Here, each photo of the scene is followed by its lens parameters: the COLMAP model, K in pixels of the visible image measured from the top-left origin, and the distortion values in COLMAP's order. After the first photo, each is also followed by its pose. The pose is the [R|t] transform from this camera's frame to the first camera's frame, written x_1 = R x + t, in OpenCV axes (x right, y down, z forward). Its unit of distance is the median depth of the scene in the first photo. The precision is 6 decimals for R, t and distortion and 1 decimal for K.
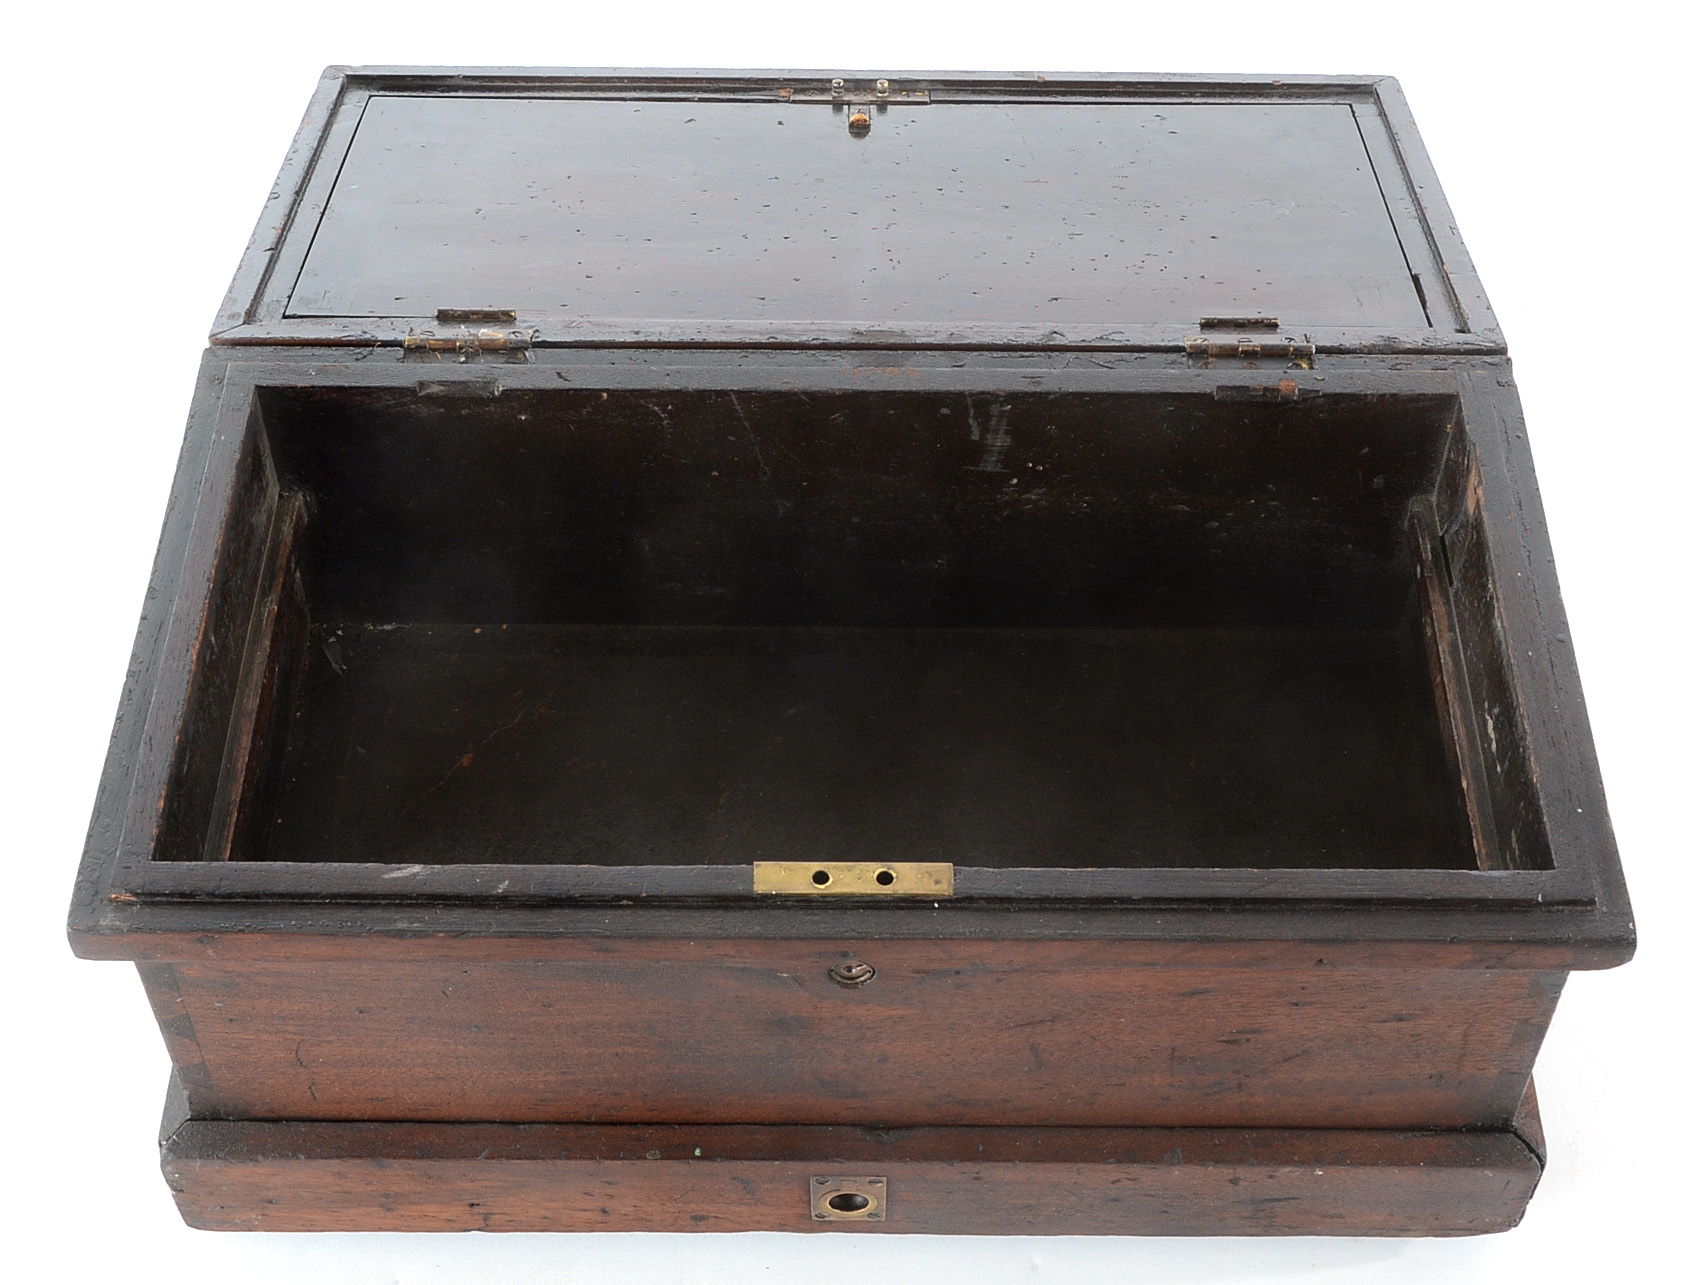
lens RADIAL K [[2901.4, 0, 837.0], [0, 2901.4, 639.3], [0, 0, 1]] dist [-0.025856, 0.000000]
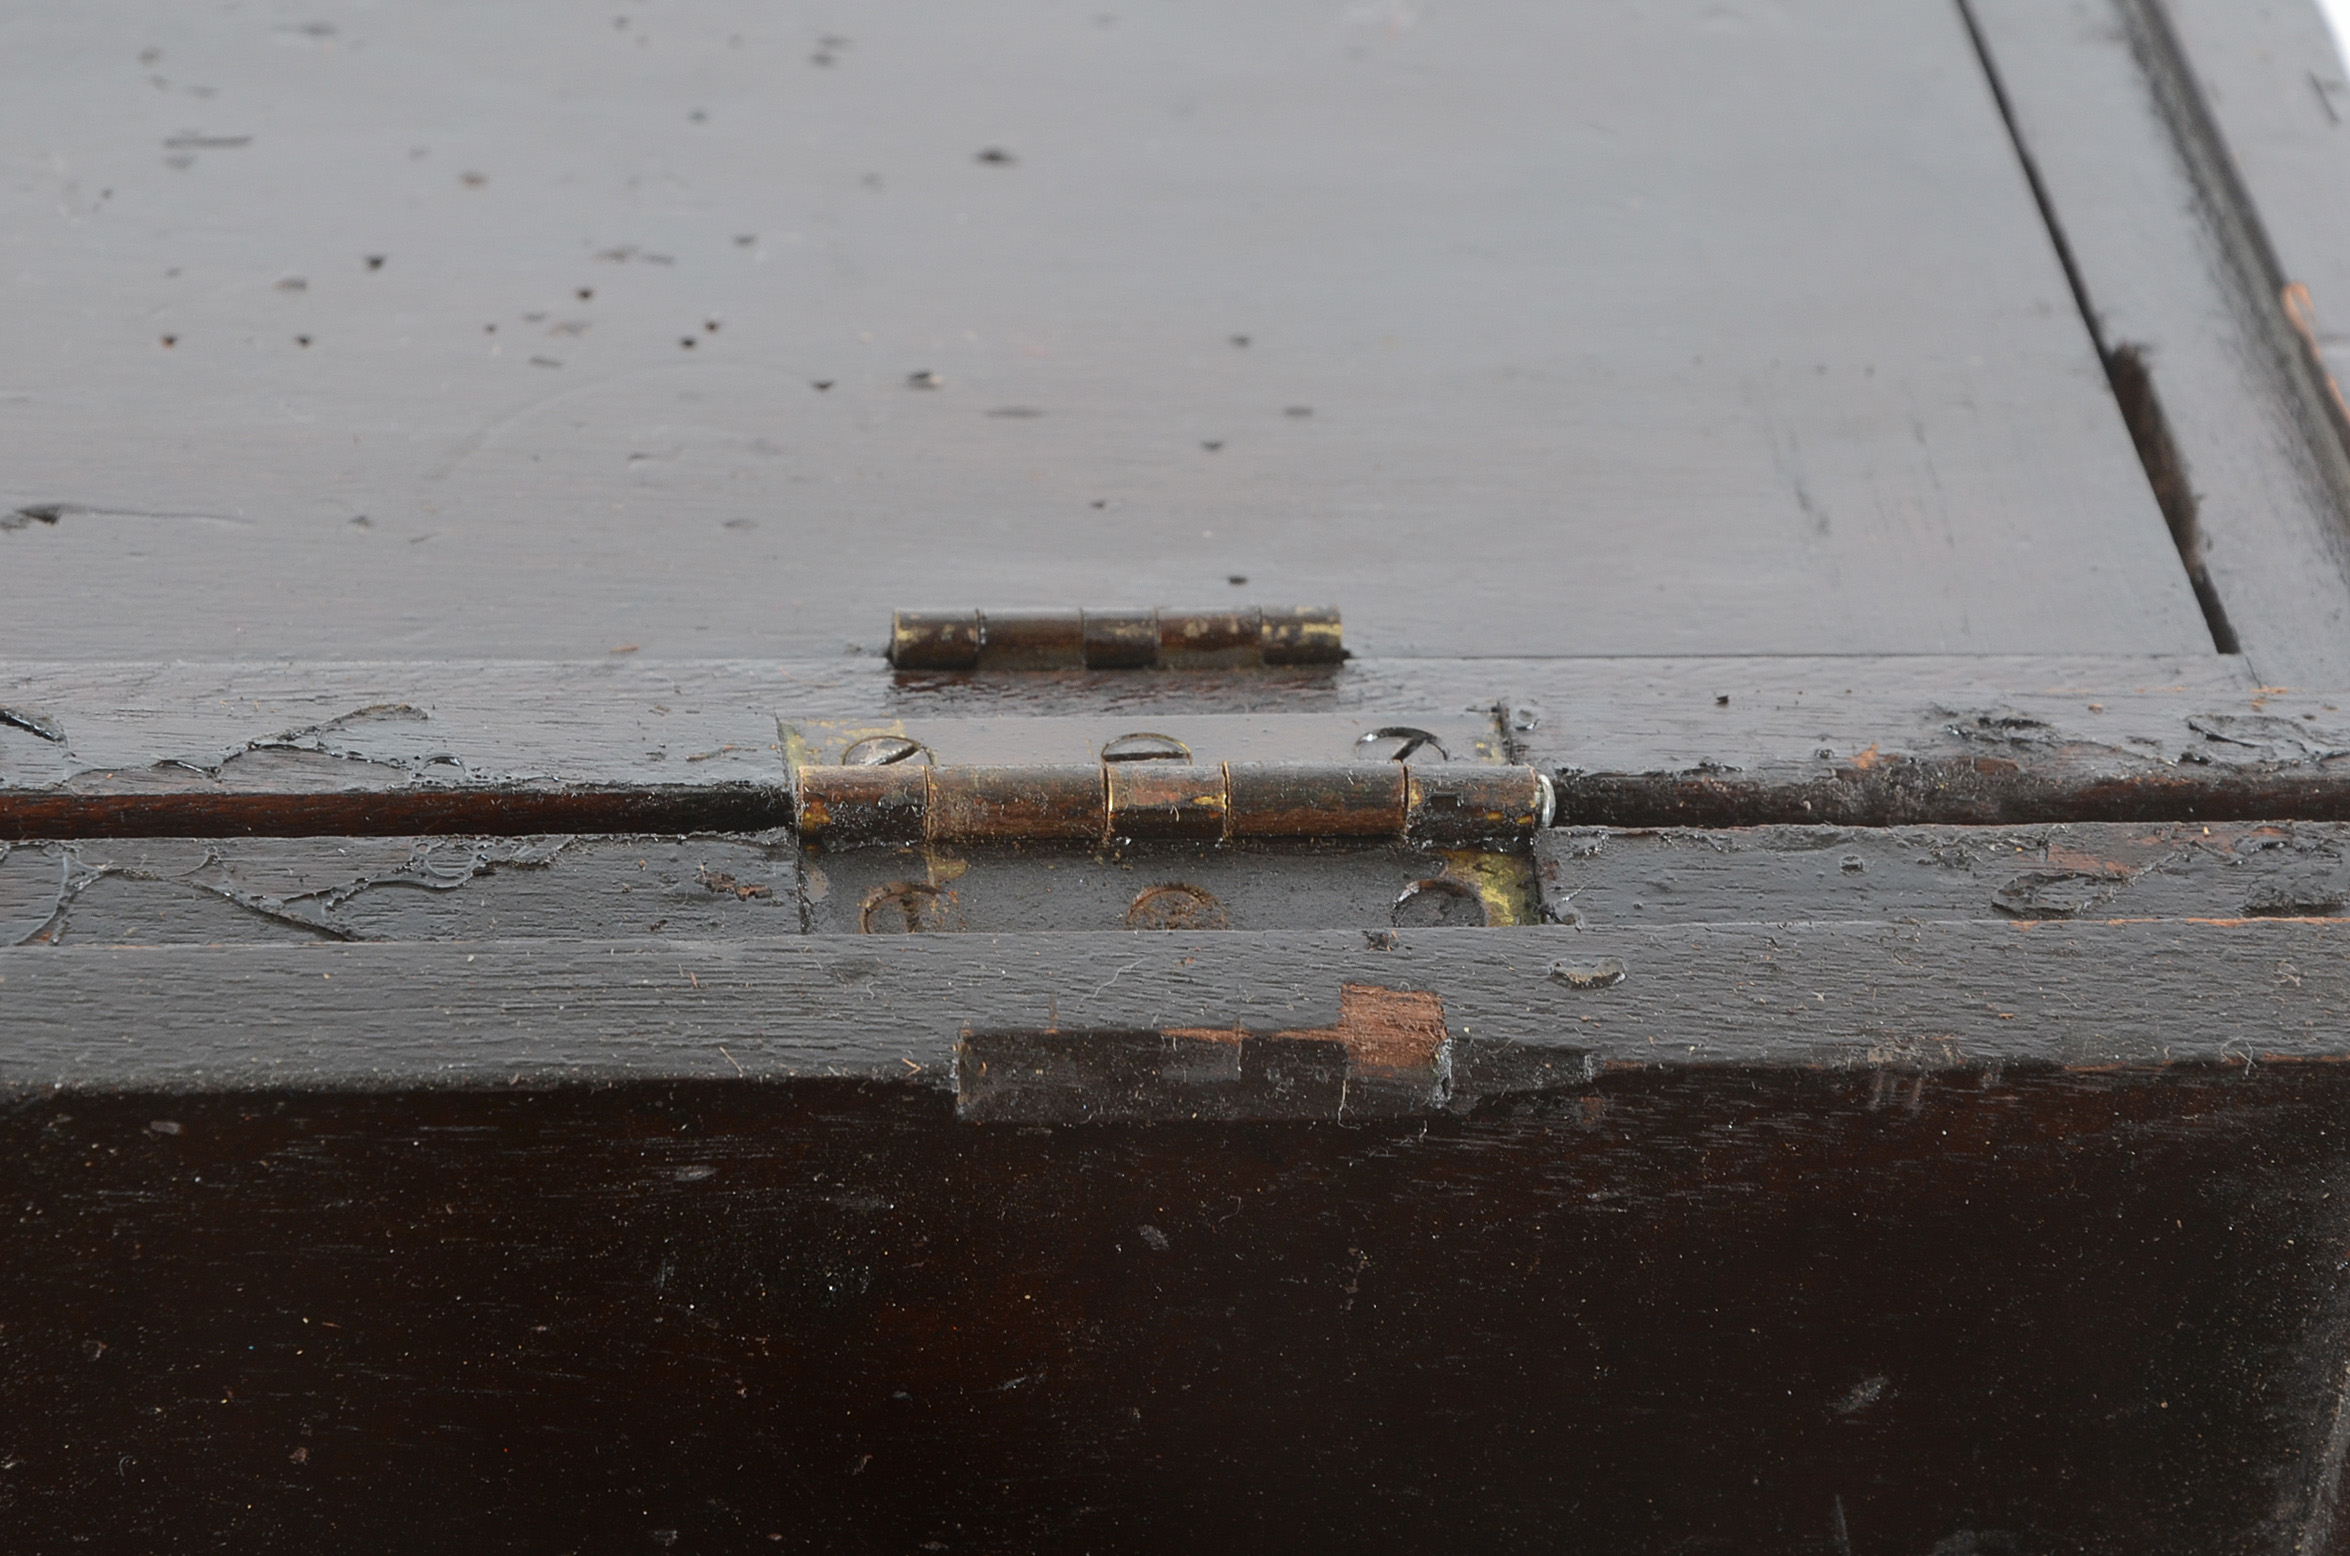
lens RADIAL K [[9931.6, 0, 1173.1], [0, 9931.6, 769.8], [0, 0, 1]] dist [1.004949, 0.000000]
pose [[0.993980, -0.013462, 0.108735, 0.079808], [0.022614, 0.996262, -0.083375, -0.053863], [-0.107206, 0.085332, 0.990568, 0.427785]]
